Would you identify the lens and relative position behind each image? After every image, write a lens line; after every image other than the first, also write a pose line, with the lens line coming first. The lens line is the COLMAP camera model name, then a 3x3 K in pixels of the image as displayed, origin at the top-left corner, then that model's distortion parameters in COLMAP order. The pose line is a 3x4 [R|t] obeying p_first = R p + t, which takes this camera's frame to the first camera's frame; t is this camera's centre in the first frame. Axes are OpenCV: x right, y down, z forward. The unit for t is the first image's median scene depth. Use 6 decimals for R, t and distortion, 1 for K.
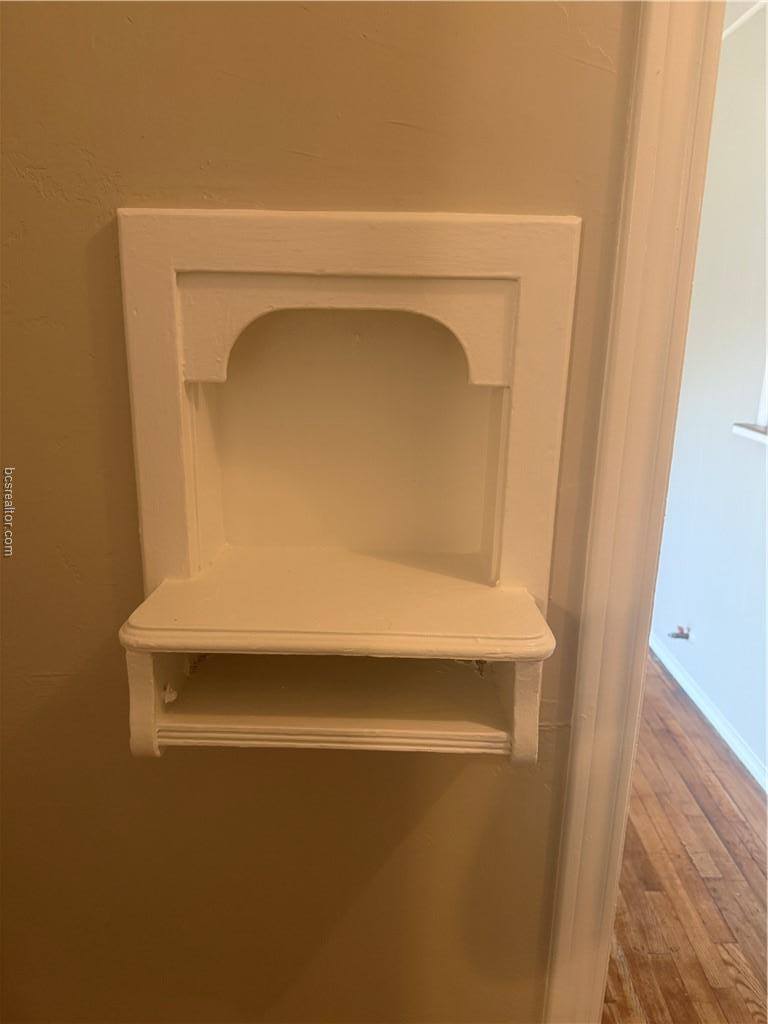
lens RADIAL K [[713.7, 0, 387.6], [0, 713.7, 515.1], [0, 0, 1]] dist [0.020007, -0.021616]
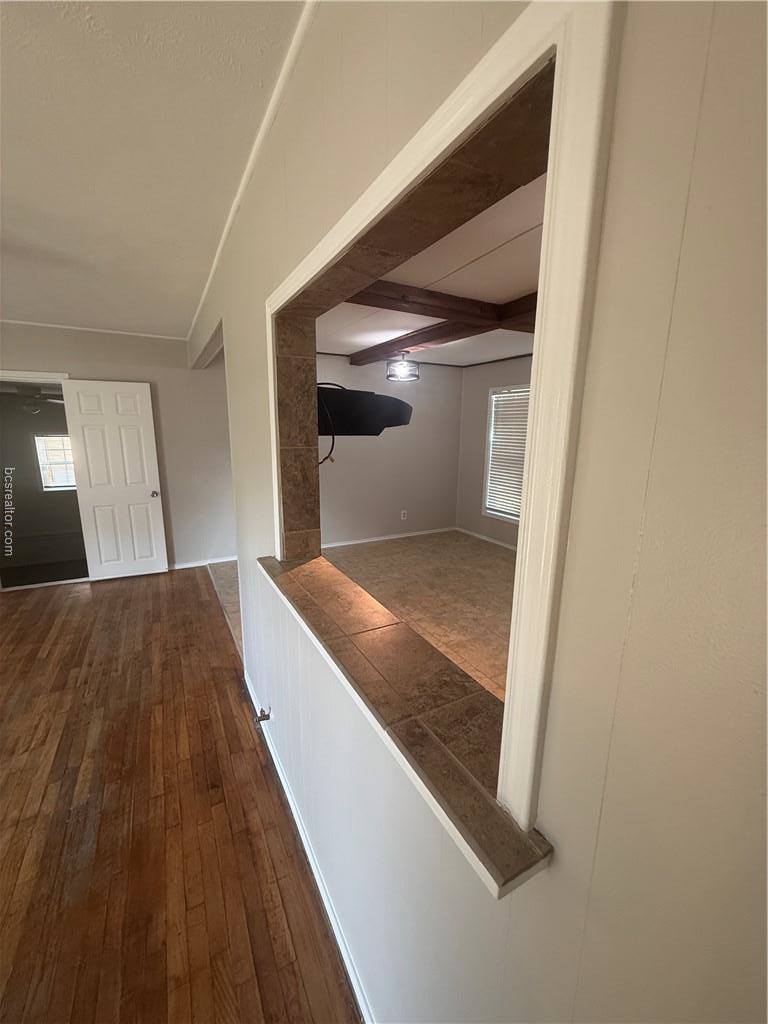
lens RADIAL K [[405.0, 0, 380.0], [0, 405.0, 510.6], [0, 0, 1]] dist [-0.003542, 0.000623]
pose [[0.875431, -0.095543, 0.473806, 0.370351], [0.127325, 0.991230, -0.035372, -0.157695], [-0.466271, 0.091293, 0.879919, 0.359139]]
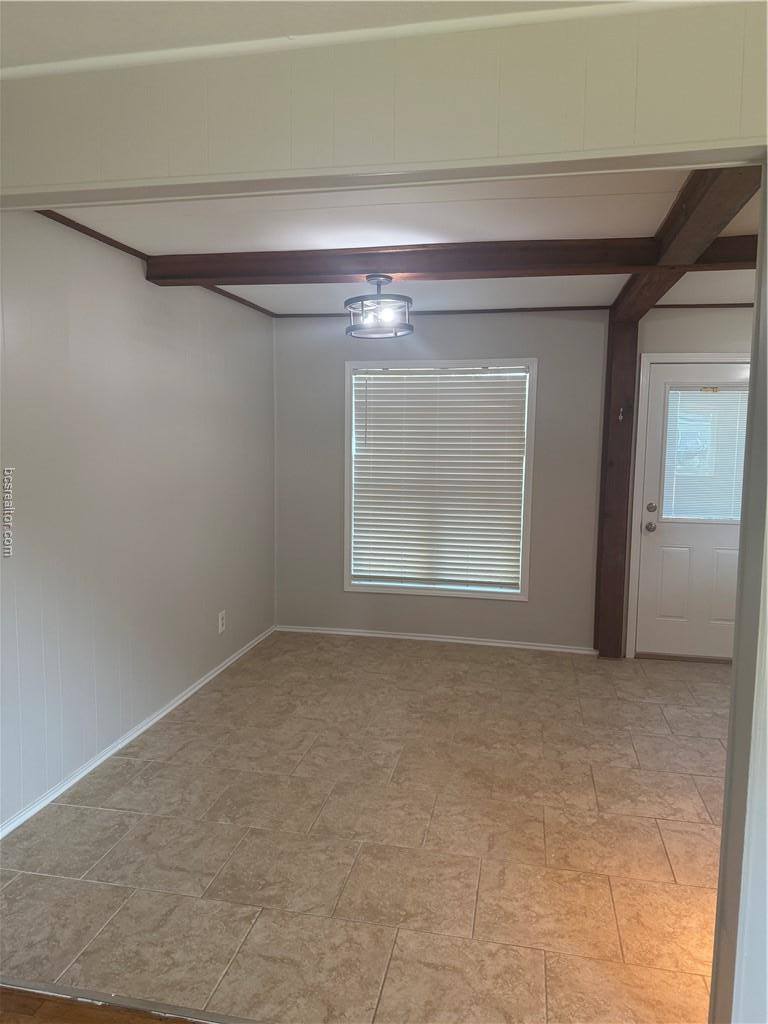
lens RADIAL K [[713.7, 0, 385.3], [0, 713.7, 509.4], [0, 0, 1]] dist [0.020007, -0.021616]
pose [[0.183703, -0.109306, 0.976885, -0.183663], [0.250857, 0.966105, 0.060926, -0.527410], [-0.950434, 0.233866, 0.204897, 1.633585]]
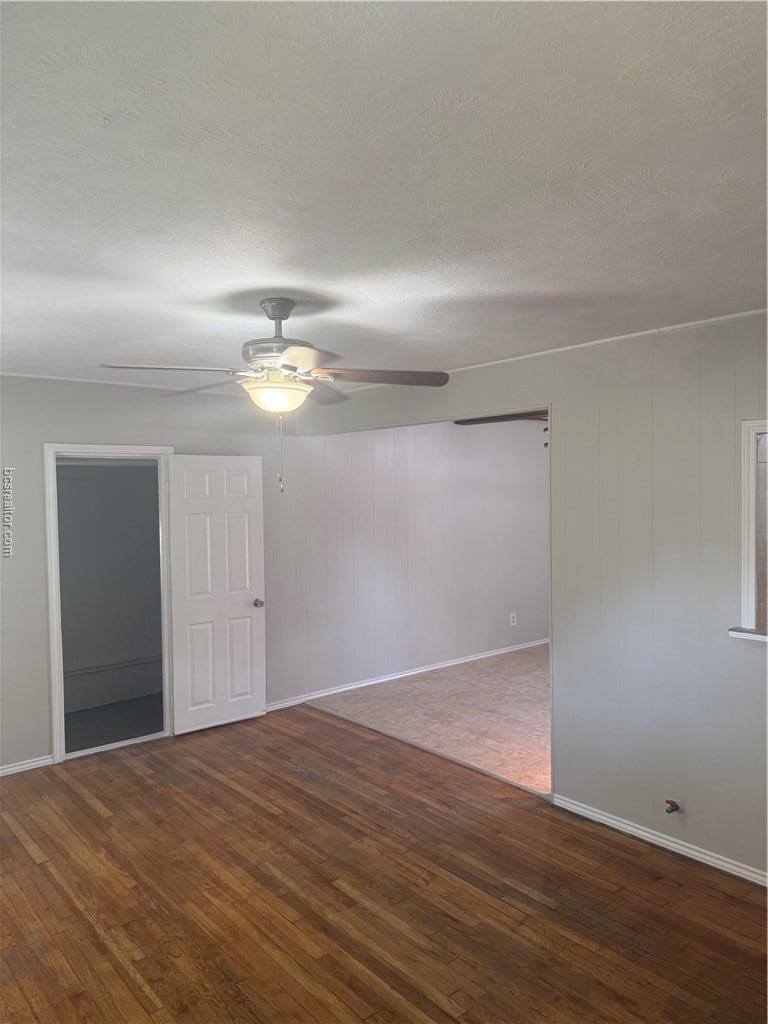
lens RADIAL K [[713.7, 0, 376.8], [0, 713.7, 513.5], [0, 0, 1]] dist [0.020007, -0.021616]
pose [[0.765260, -0.042133, 0.642341, -0.876786], [0.193878, 0.966607, -0.167576, -0.246307], [-0.613830, 0.252775, 0.747875, 0.376409]]
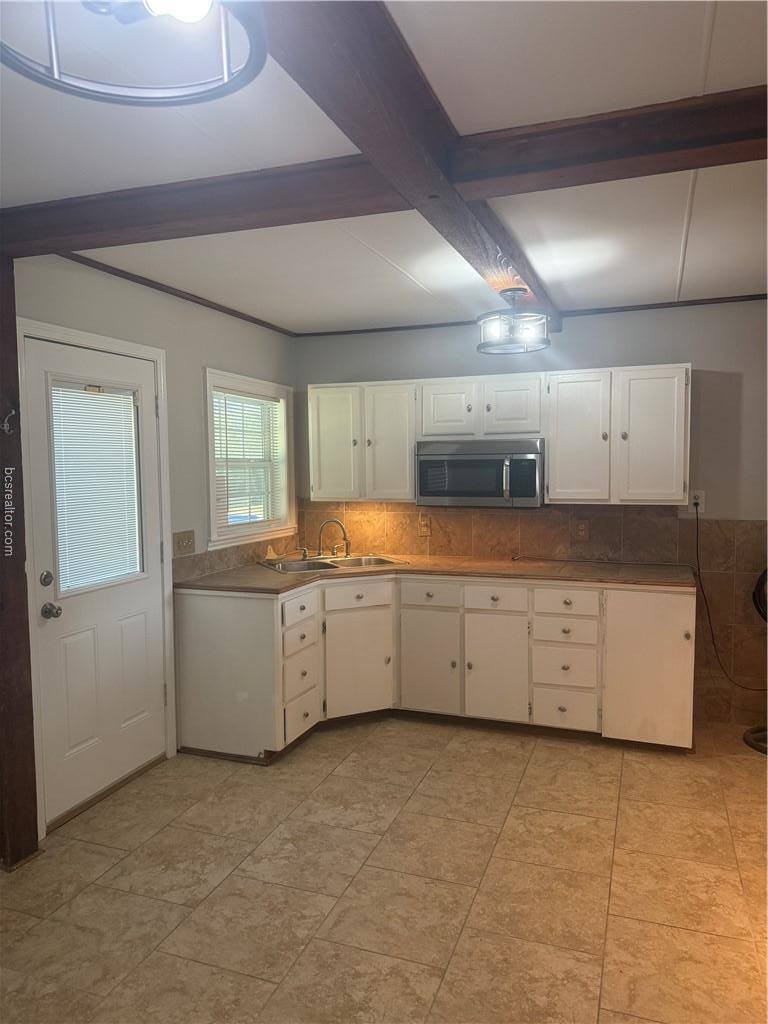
lens RADIAL K [[713.7, 0, 384.4], [0, 713.7, 517.1], [0, 0, 1]] dist [0.020007, -0.021616]
pose [[-0.943735, -0.023833, 0.329842, 1.120714], [0.089099, 0.942193, 0.323007, -0.673407], [-0.318473, 0.334222, -0.887057, 2.251929]]
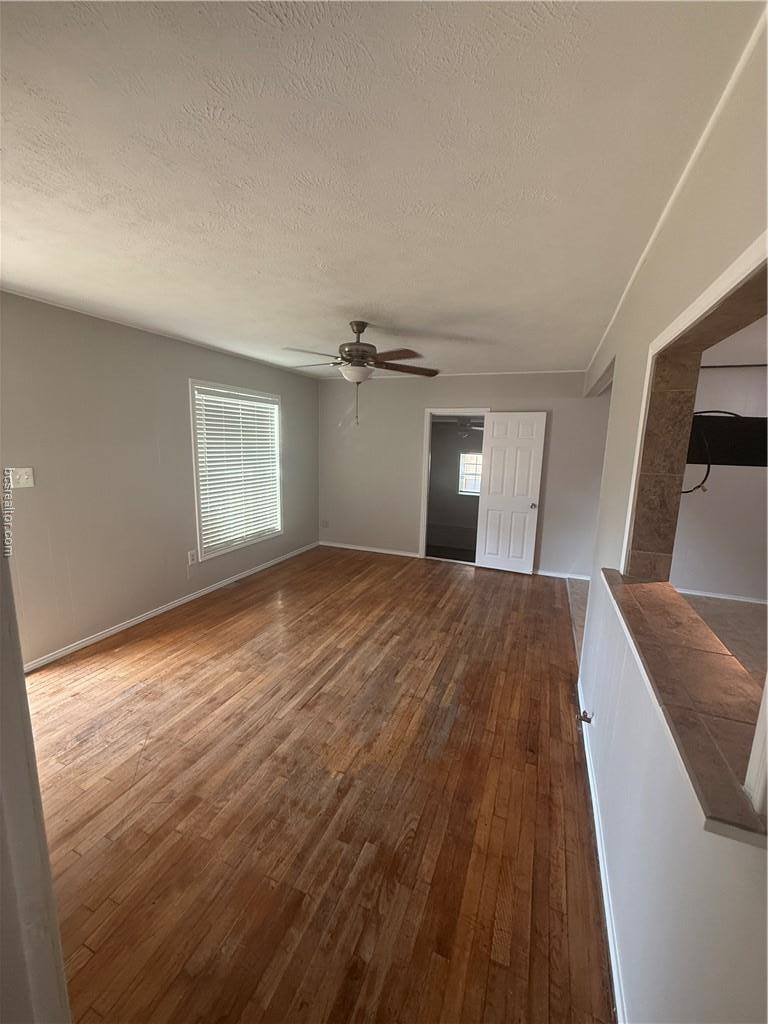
lens RADIAL K [[405.0, 0, 390.7], [0, 405.0, 506.4], [0, 0, 1]] dist [-0.003542, 0.000623]
pose [[0.935750, 0.075477, -0.344491, 0.384371], [-0.116920, 0.987979, -0.101129, -0.119526], [0.332717, 0.134910, 0.933327, 0.191079]]
